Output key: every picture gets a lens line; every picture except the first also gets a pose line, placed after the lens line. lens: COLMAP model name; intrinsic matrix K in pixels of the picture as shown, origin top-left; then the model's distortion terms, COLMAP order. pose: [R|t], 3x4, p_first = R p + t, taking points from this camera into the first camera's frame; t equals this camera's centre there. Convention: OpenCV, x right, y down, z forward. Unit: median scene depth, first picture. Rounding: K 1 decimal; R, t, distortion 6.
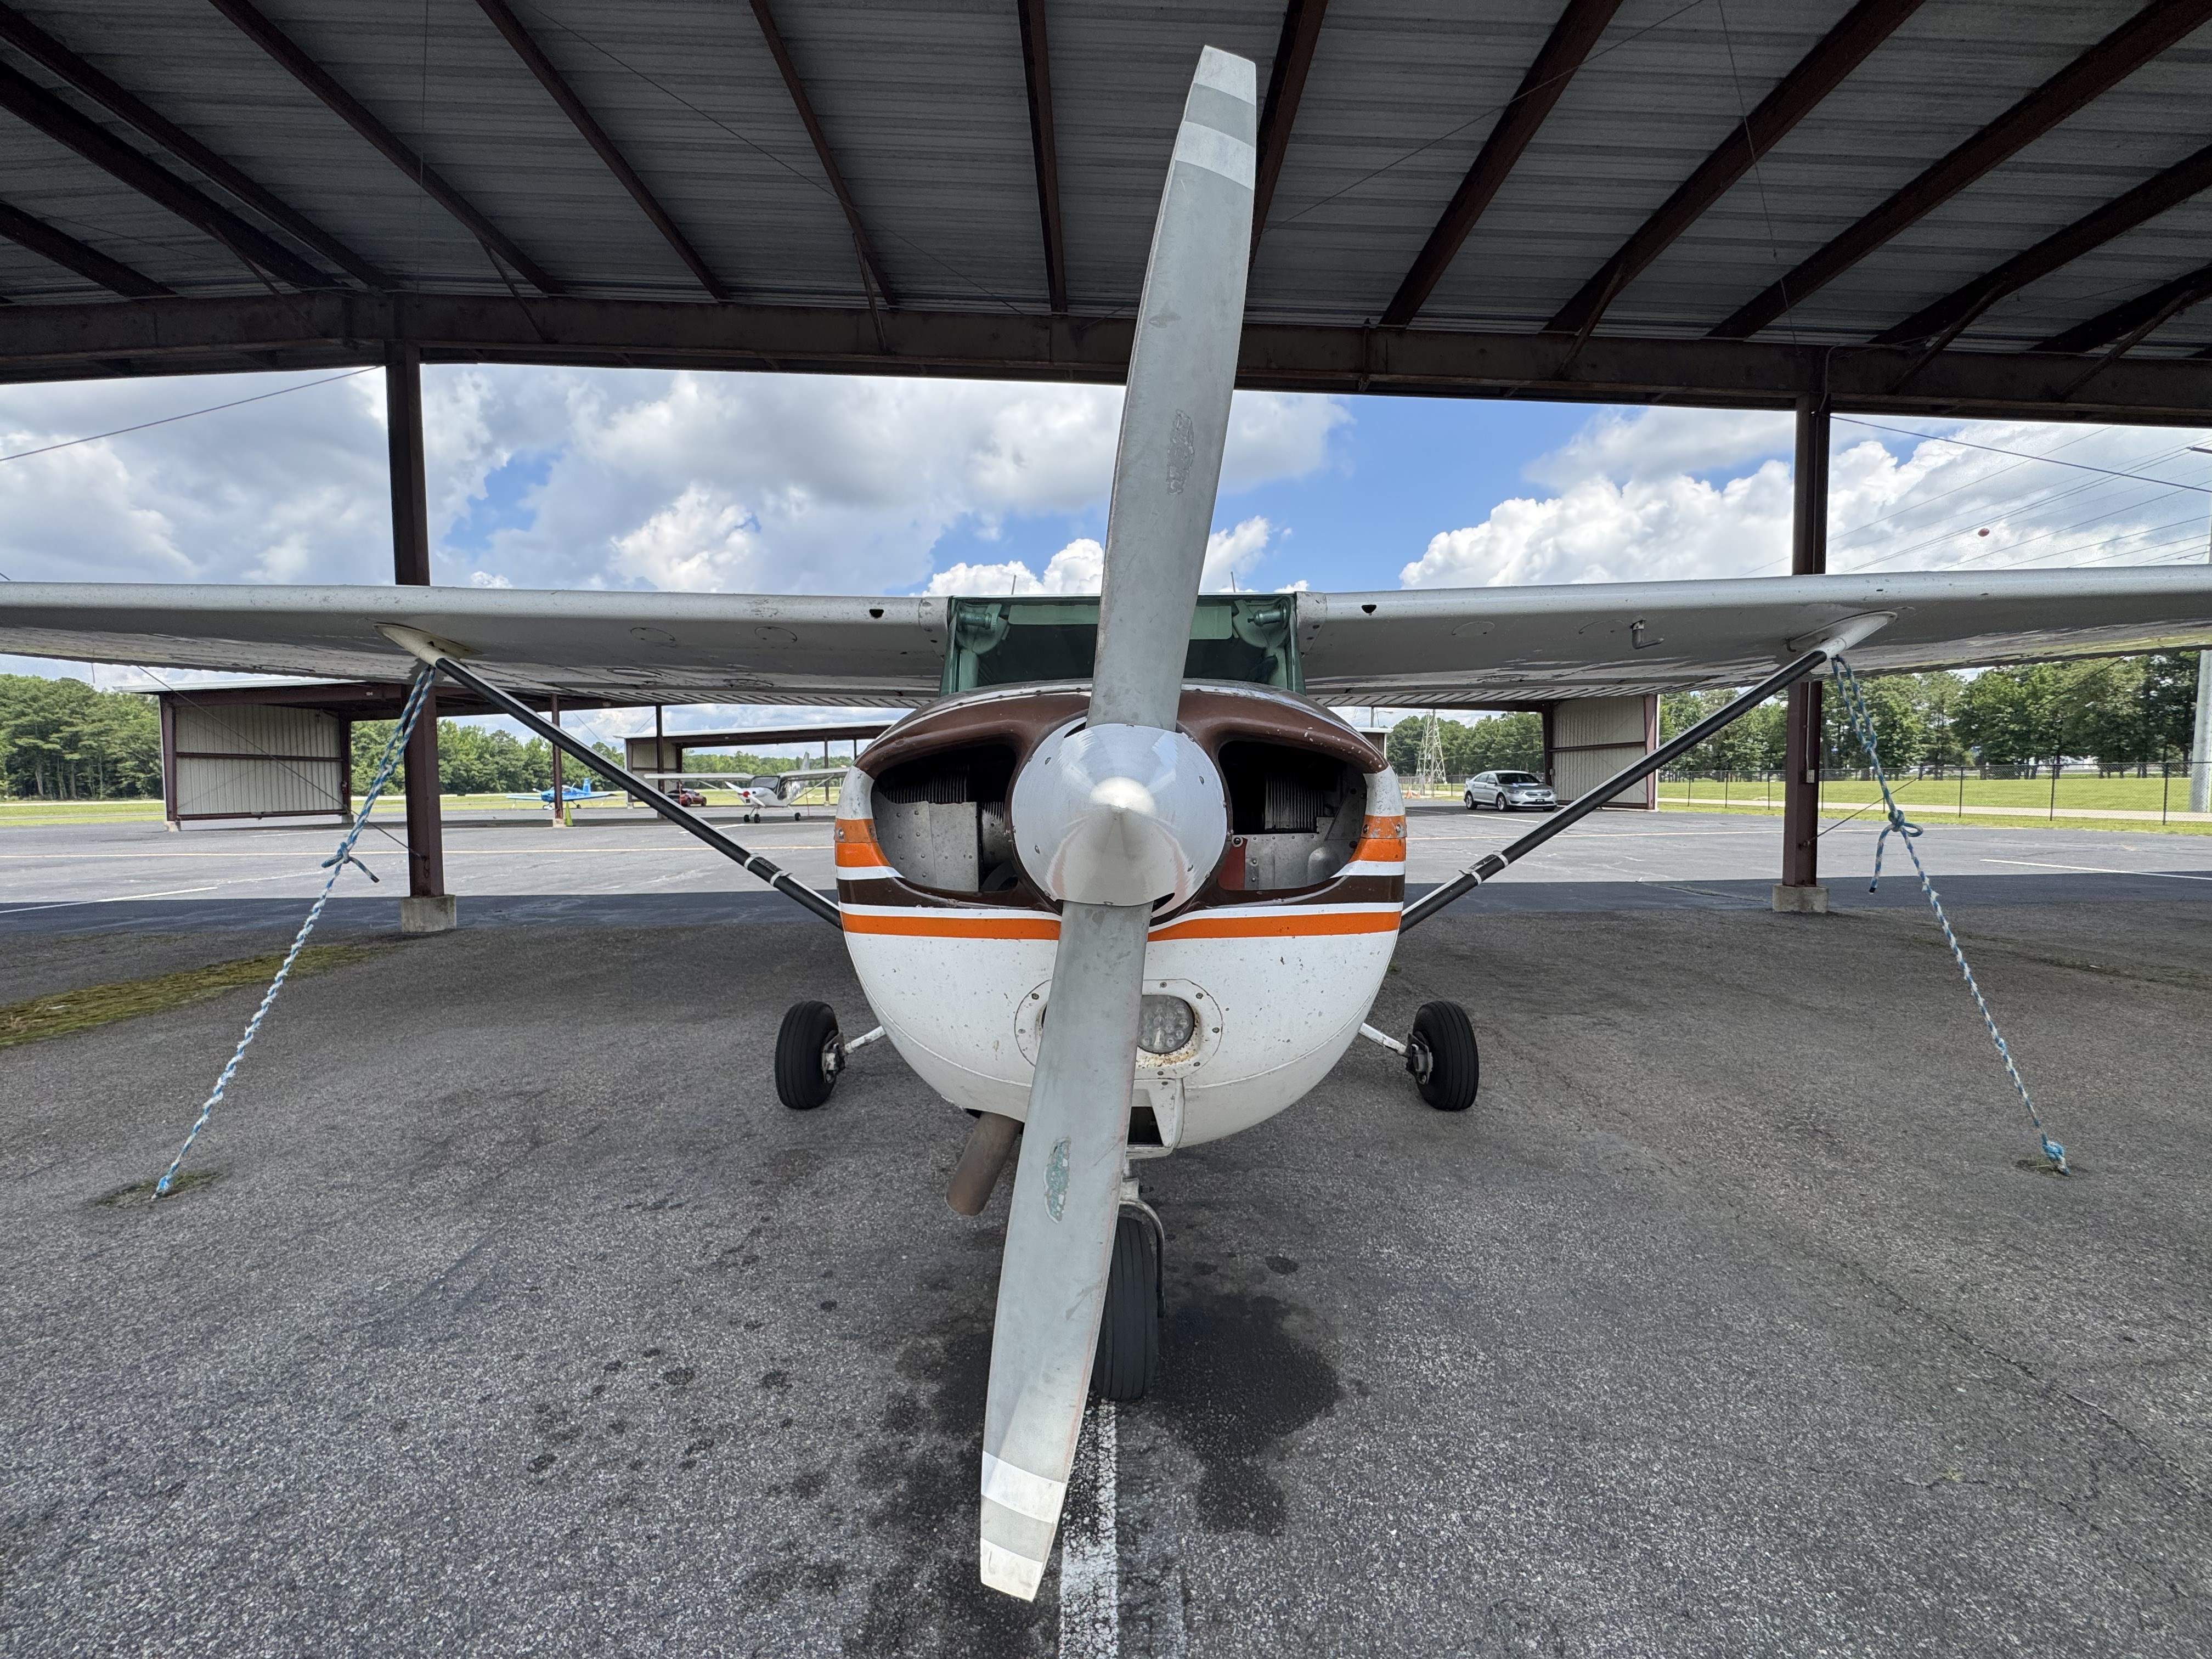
lens RADIAL K [[885.6, 0, 1108.0], [0, 885.6, 828.7], [0, 0, 1]] dist [-0.004170, 0.000890]
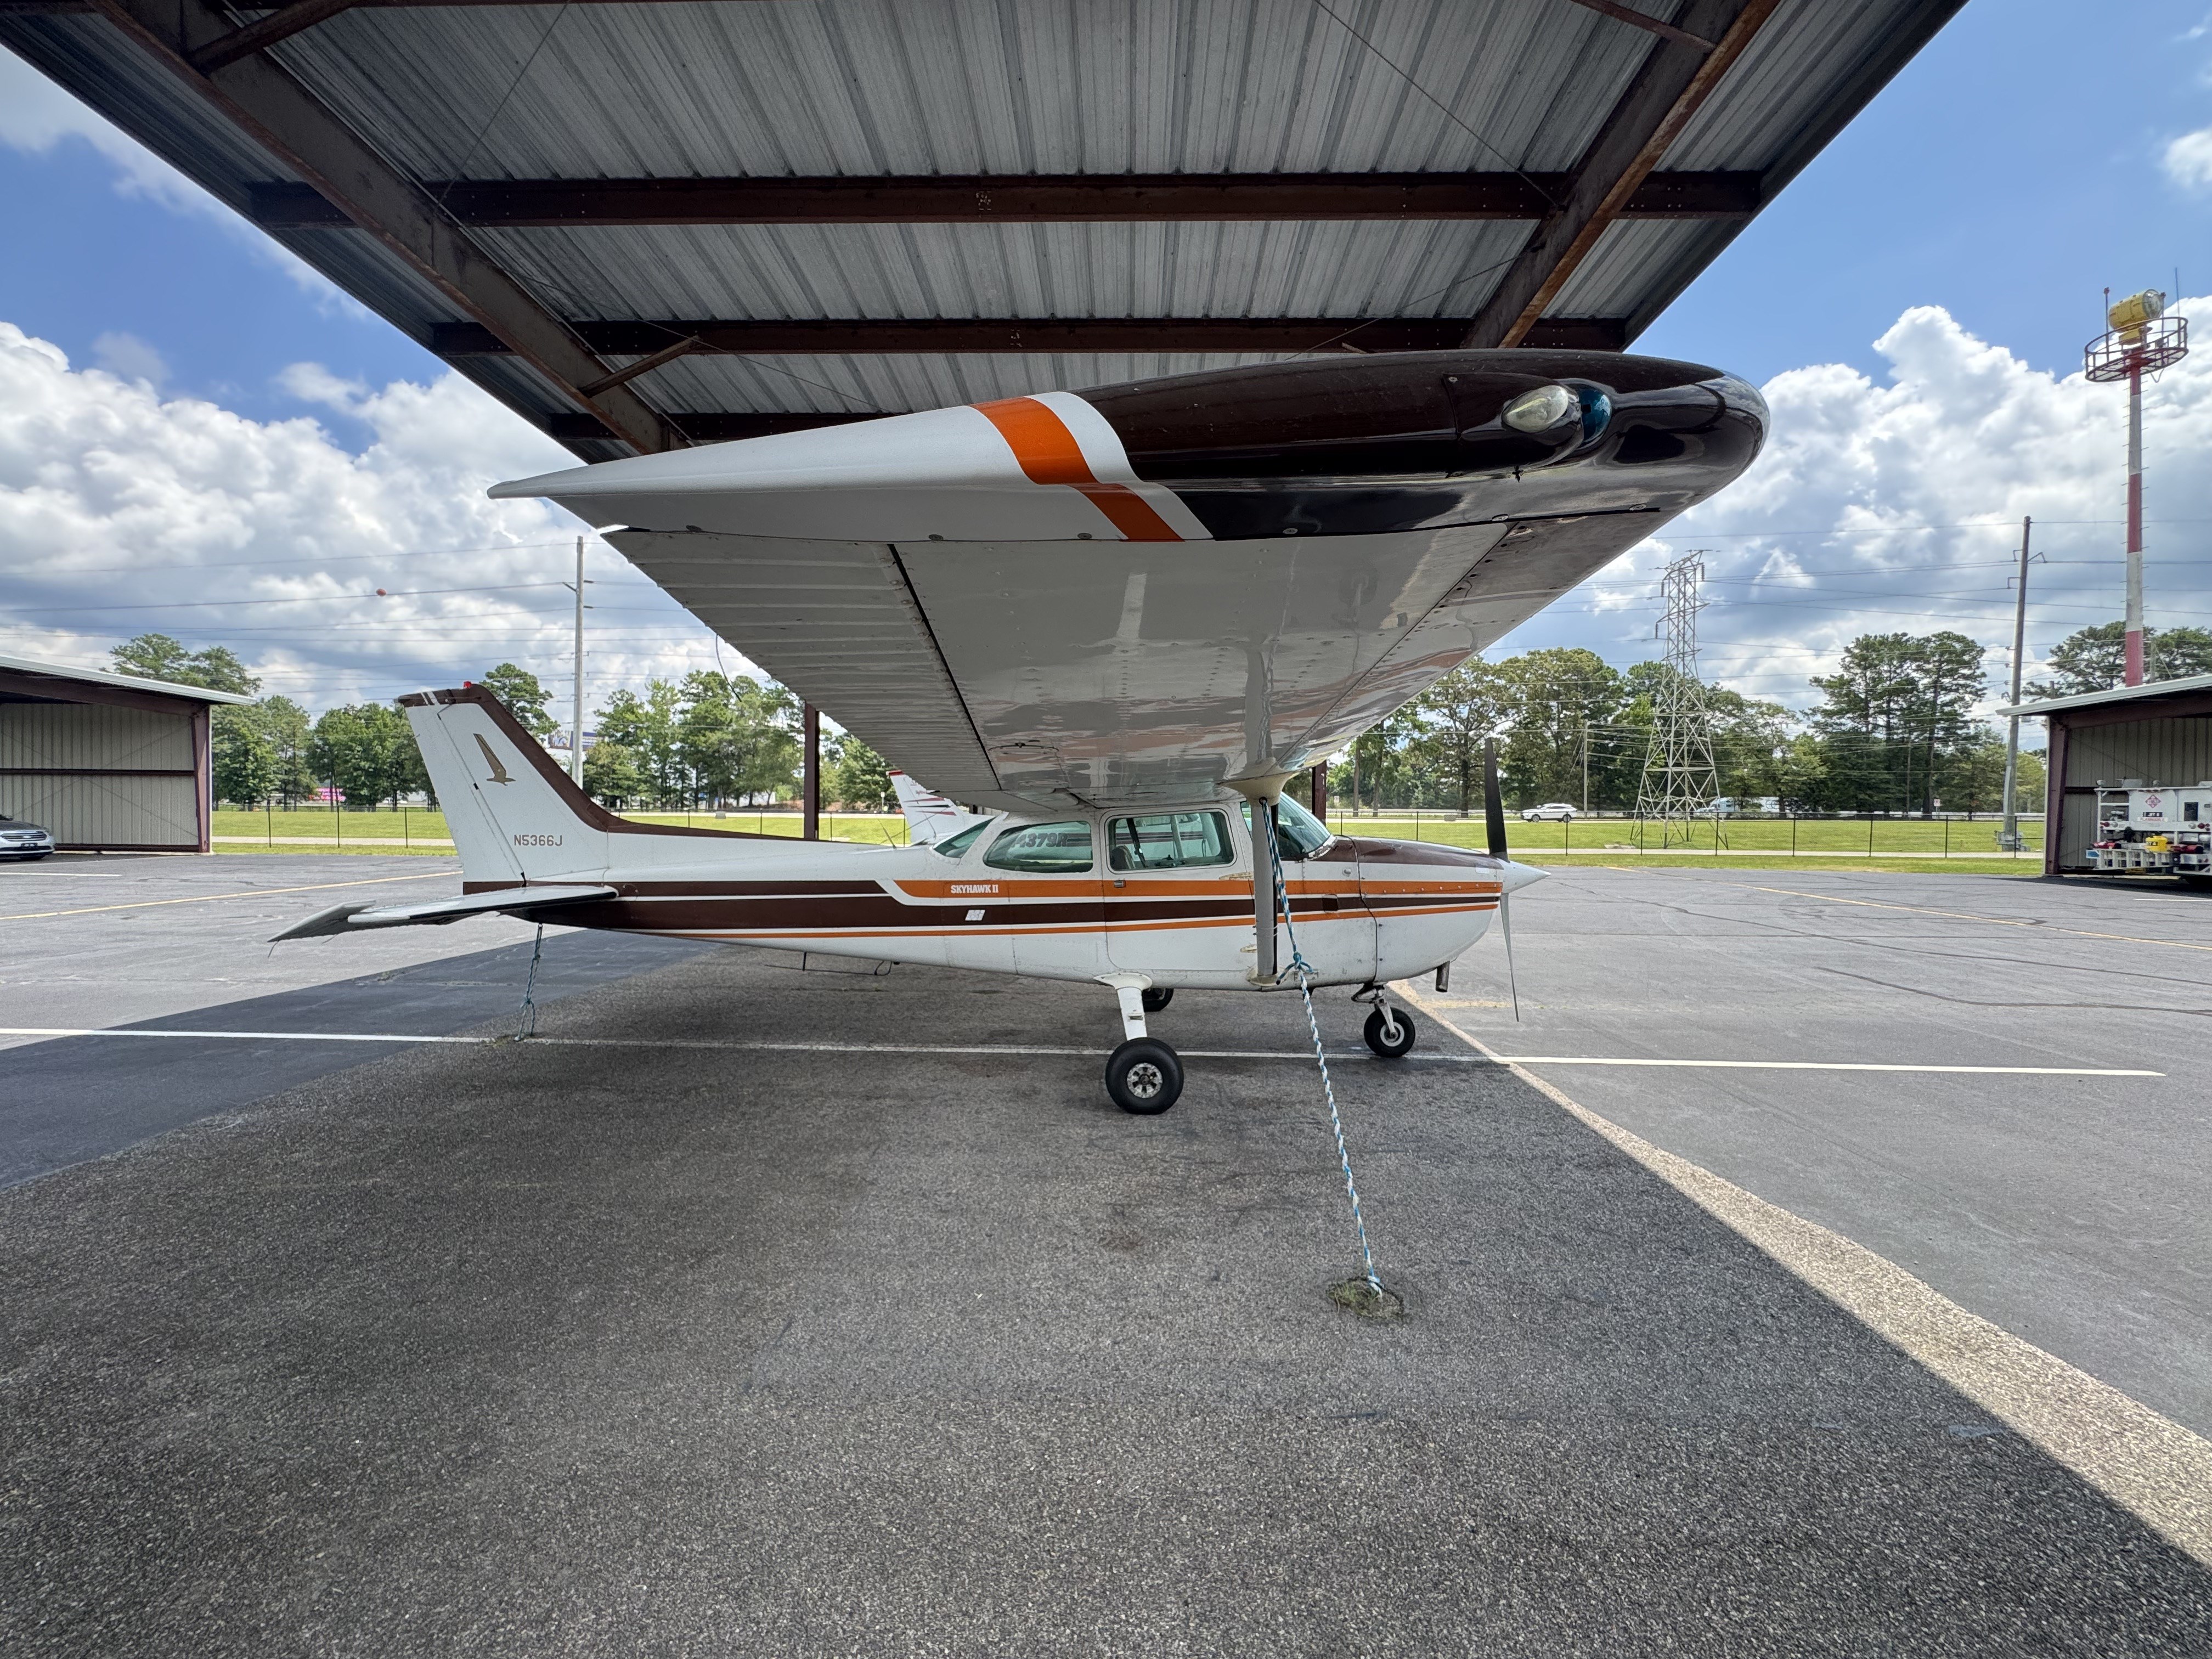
lens RADIAL K [[885.6, 0, 1103.7], [0, 885.6, 826.9], [0, 0, 1]] dist [-0.004170, 0.000890]
pose [[0.034178, -0.006462, 0.999395, -1.715966], [0.039714, 0.999198, 0.005103, -0.139895], [-0.998626, 0.039516, 0.034407, 1.009150]]
